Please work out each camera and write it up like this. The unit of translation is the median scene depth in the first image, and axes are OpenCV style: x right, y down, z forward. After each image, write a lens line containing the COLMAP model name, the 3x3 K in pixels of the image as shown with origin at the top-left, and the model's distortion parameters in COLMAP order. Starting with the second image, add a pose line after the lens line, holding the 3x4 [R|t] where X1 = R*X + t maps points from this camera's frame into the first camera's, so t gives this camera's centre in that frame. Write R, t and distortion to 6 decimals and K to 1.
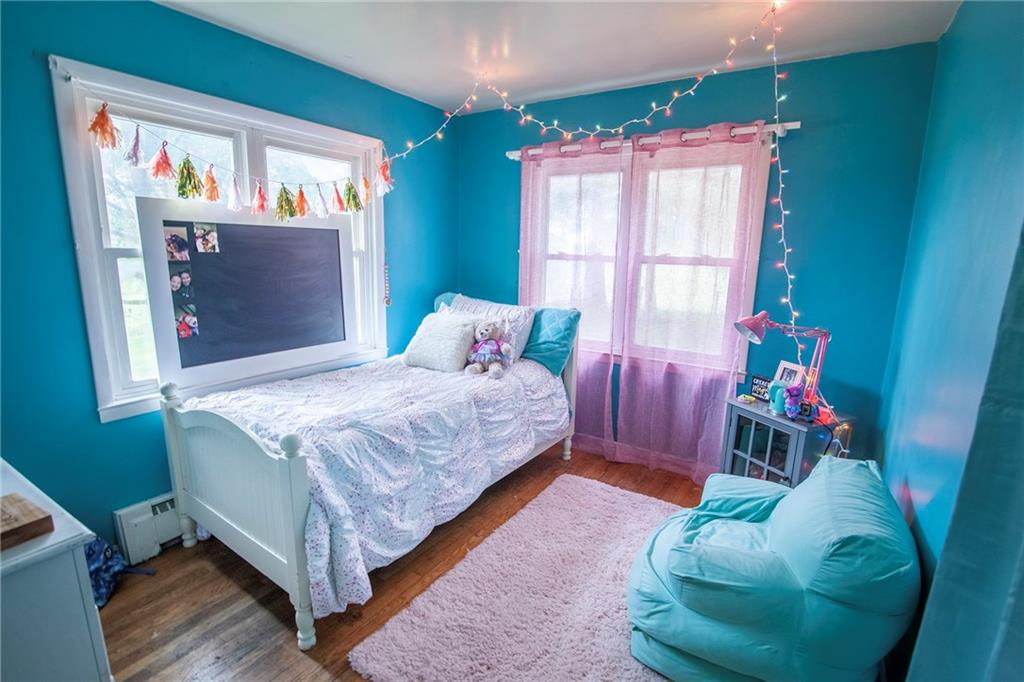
lens RADIAL K [[481.2, 0, 524.1], [0, 481.2, 340.2], [0, 0, 1]] dist [-0.001271, -0.000100]
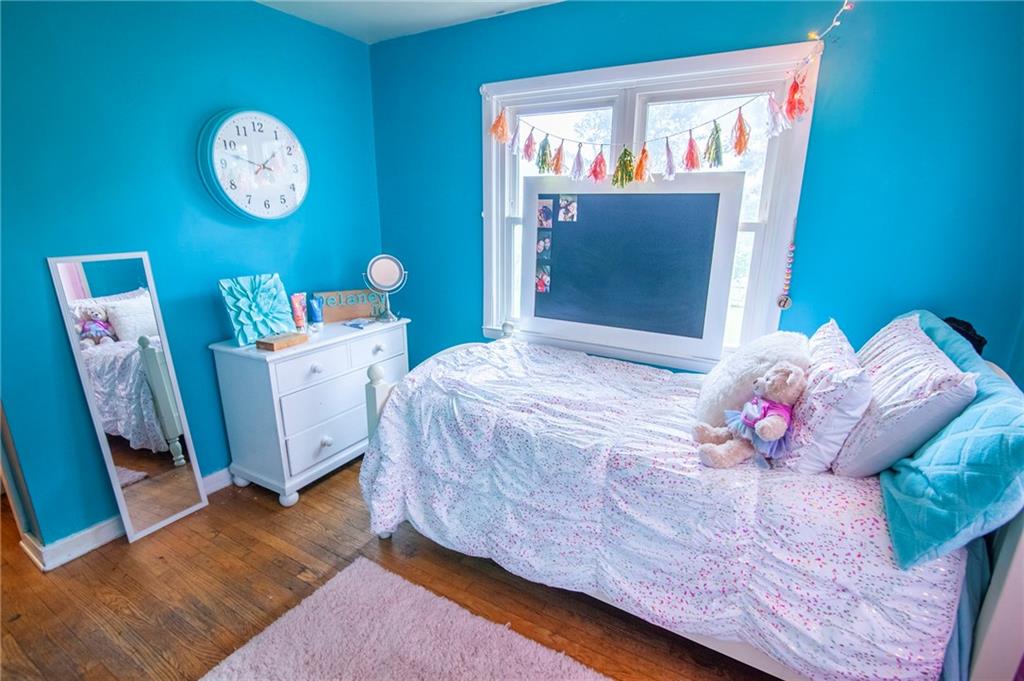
lens RADIAL K [[481.2, 0, 524.1], [0, 481.2, 339.7], [0, 0, 1]] dist [-0.001271, -0.000100]
pose [[0.048974, 0.237811, -0.970076, 0.497111], [-0.200427, 0.953826, 0.223709, -0.154829], [0.978484, 0.183473, 0.094376, 0.872504]]
